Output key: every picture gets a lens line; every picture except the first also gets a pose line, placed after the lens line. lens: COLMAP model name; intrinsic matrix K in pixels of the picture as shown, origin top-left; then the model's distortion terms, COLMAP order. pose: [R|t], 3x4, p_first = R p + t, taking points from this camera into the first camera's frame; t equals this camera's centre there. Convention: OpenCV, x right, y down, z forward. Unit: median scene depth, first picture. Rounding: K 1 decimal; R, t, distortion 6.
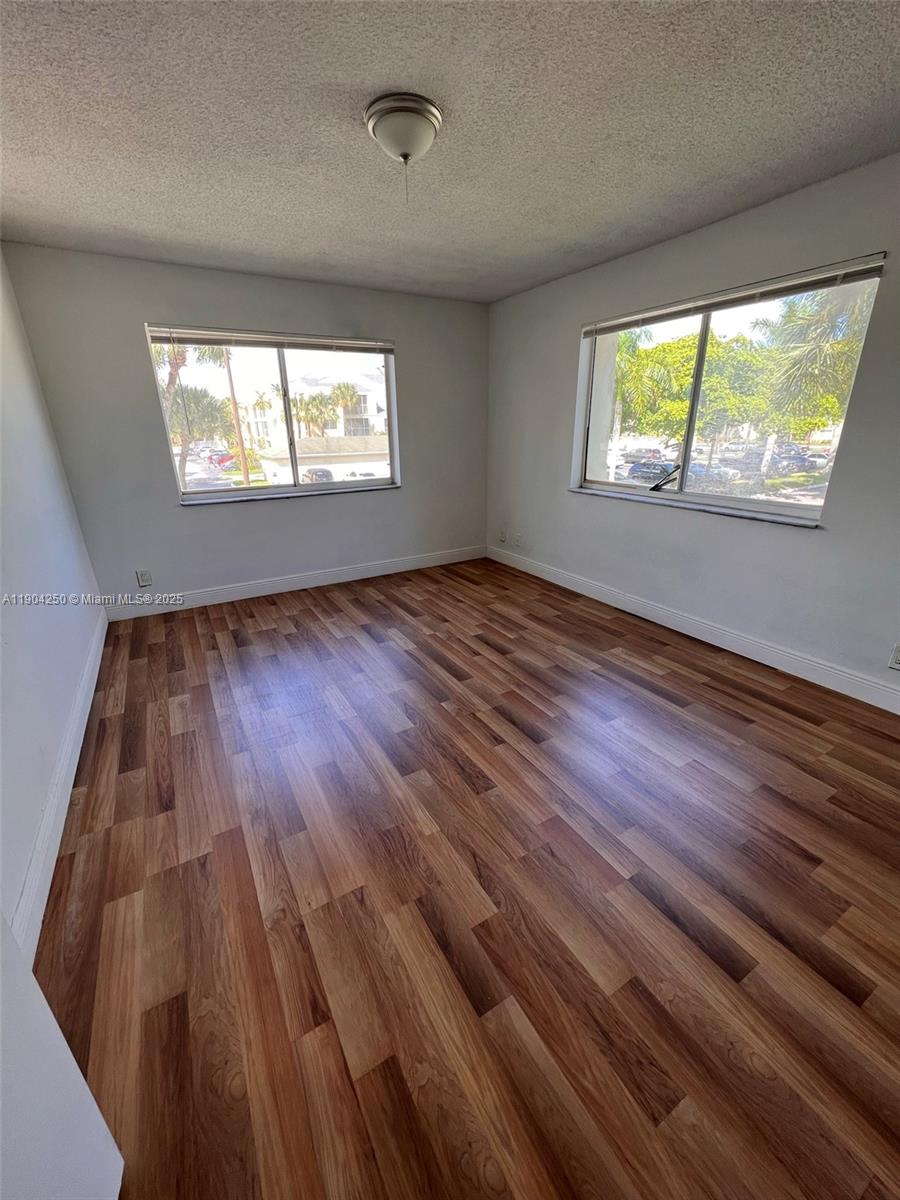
lens RADIAL K [[478.0, 0, 452.9], [0, 478.0, 600.6], [0, 0, 1]] dist [-0.002305, 0.000518]
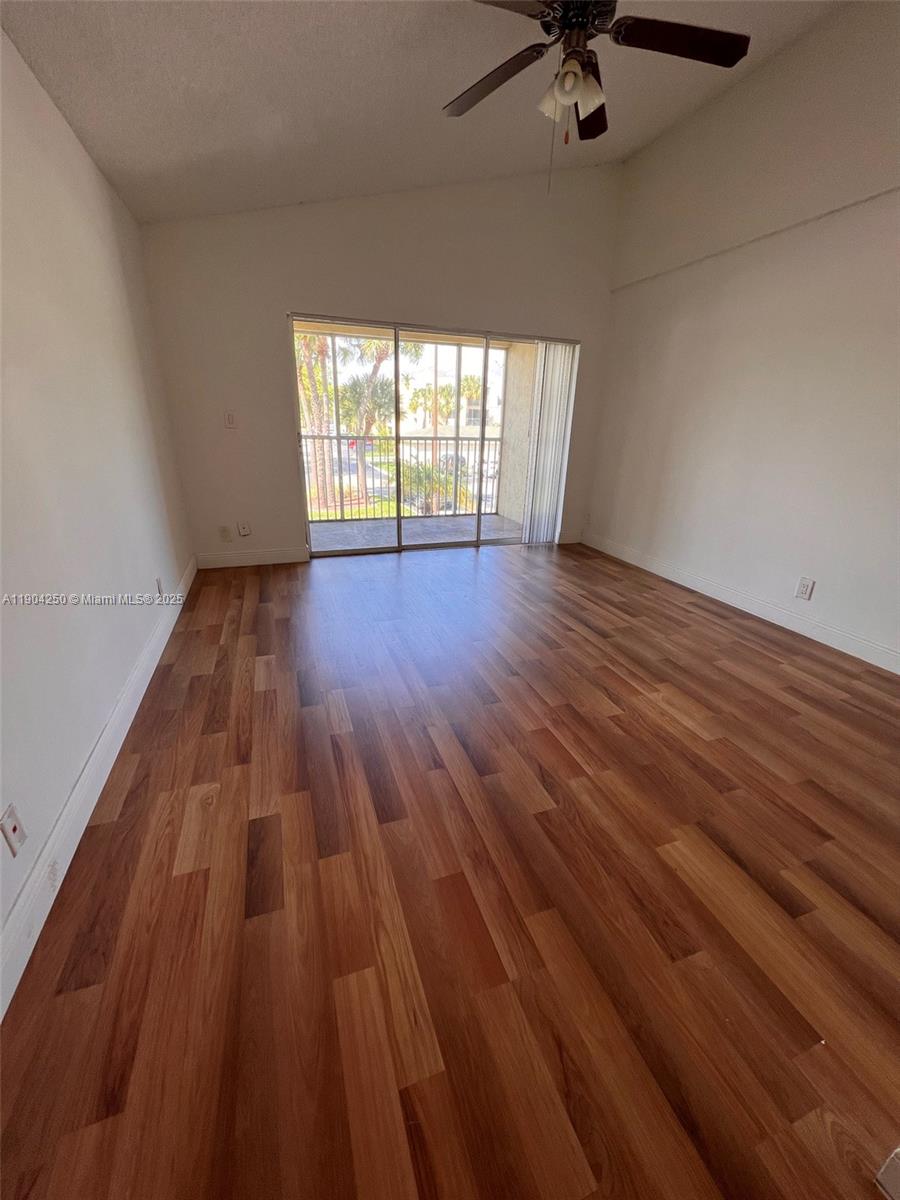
lens RADIAL K [[478.0, 0, 449.1], [0, 478.0, 601.2], [0, 0, 1]] dist [-0.002305, 0.000518]
pose [[0.980803, 0.107253, -0.162859, -0.737689], [-0.105000, 0.994220, 0.022404, 0.328847], [0.164320, -0.004874, 0.986395, -0.791270]]
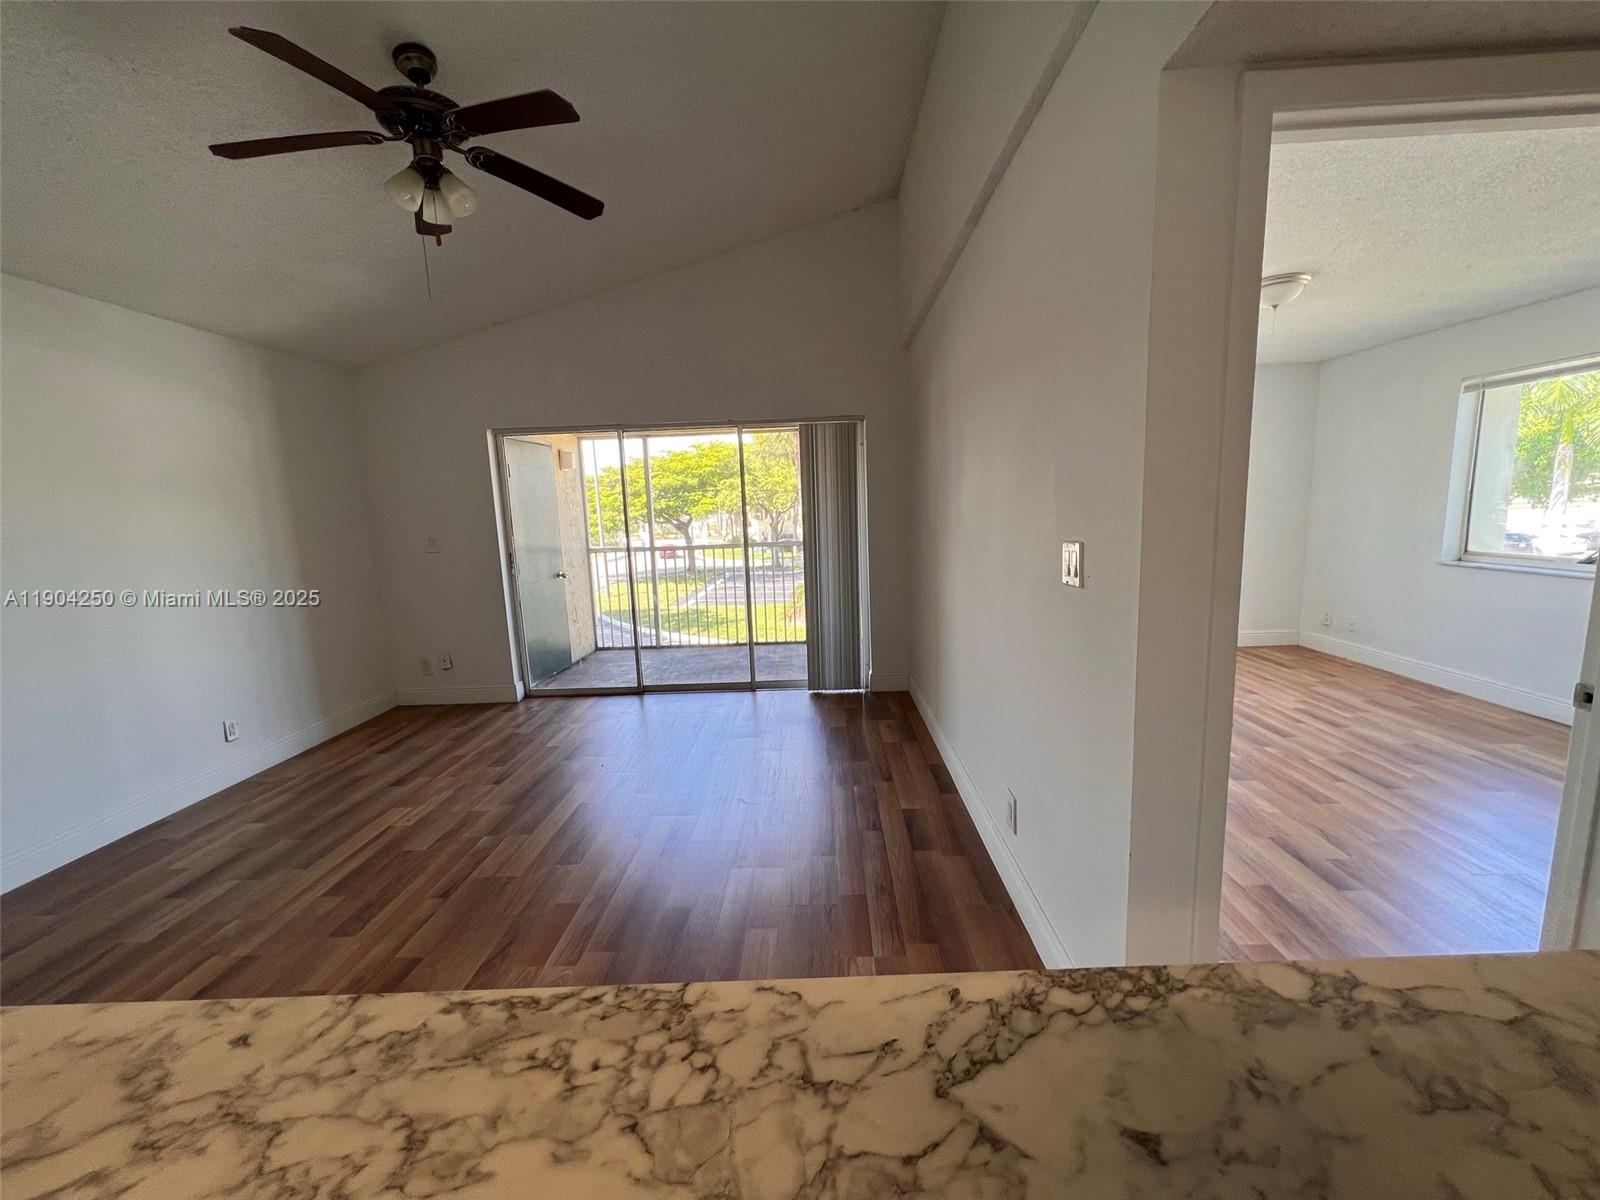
lens RADIAL K [[637.4, 0, 799.8], [0, 637.4, 600.5], [0, 0, 1]] dist [-0.002305, 0.000518]
pose [[0.846104, 0.062447, -0.529348, -0.113338], [-0.161604, 0.976423, -0.143117, 0.181323], [0.507930, 0.206637, 0.836247, -0.503537]]
